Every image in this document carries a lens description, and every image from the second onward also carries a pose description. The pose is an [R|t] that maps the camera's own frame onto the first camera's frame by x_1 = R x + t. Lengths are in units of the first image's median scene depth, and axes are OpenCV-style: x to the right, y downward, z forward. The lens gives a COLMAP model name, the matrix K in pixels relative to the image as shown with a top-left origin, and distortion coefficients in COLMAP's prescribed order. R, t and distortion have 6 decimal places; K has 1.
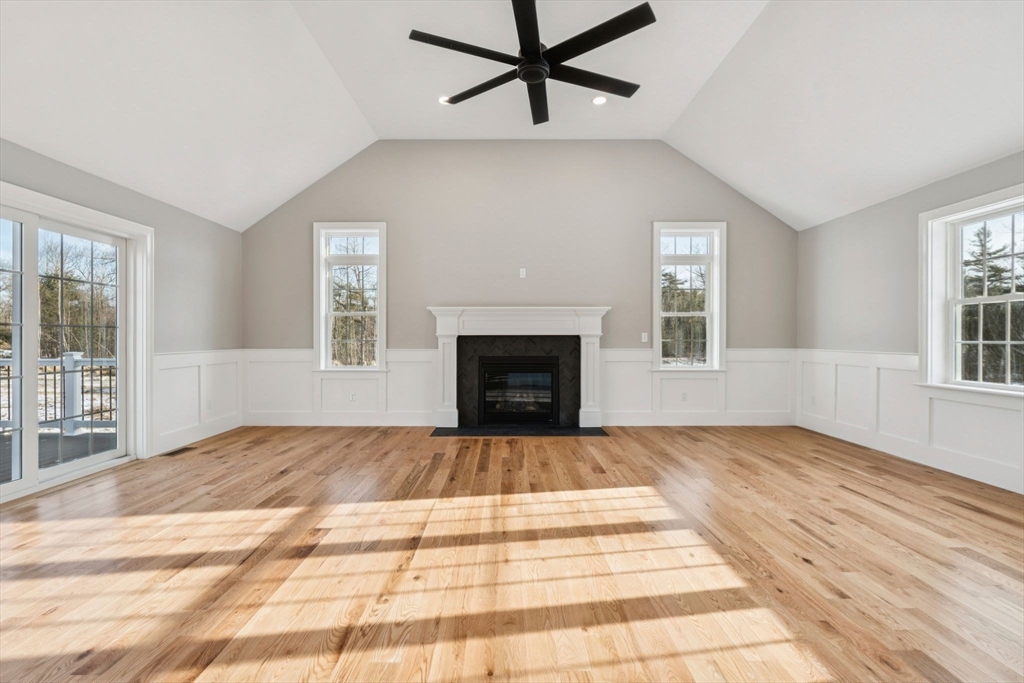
lens RADIAL K [[449.8, 0, 521.0], [0, 449.8, 344.0], [0, 0, 1]] dist [-0.006236, 0.000388]
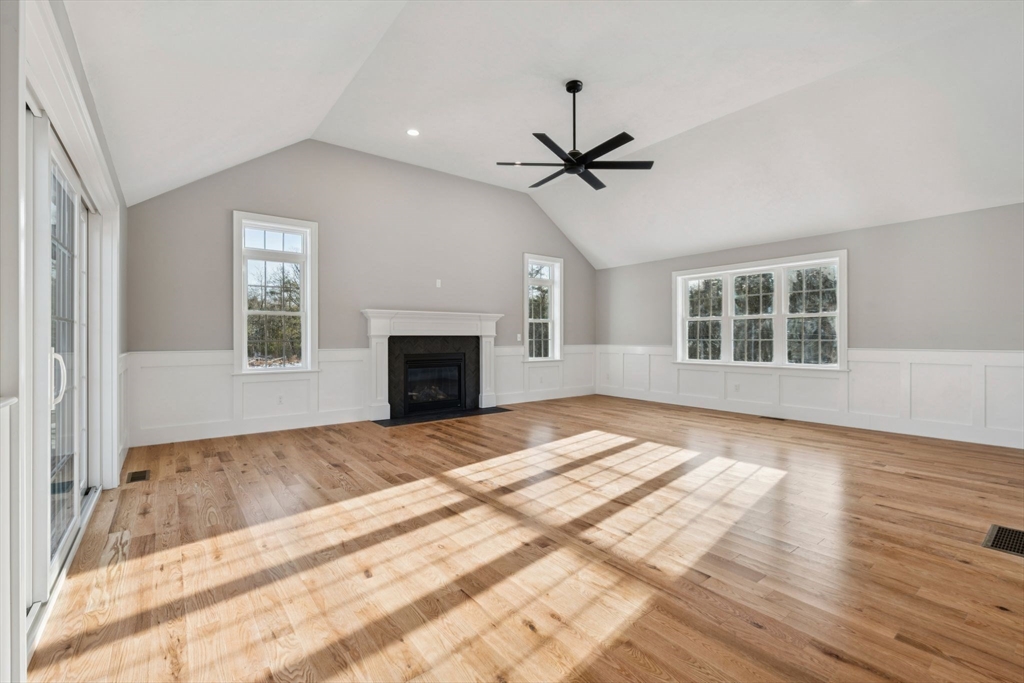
lens RADIAL K [[449.8, 0, 513.2], [0, 449.8, 339.4], [0, 0, 1]] dist [-0.006236, 0.000388]
pose [[0.788357, -0.002716, 0.615213, -0.598838], [0.009504, 0.999925, -0.007763, 0.001649], [-0.615145, 0.011967, 0.788323, -0.057686]]
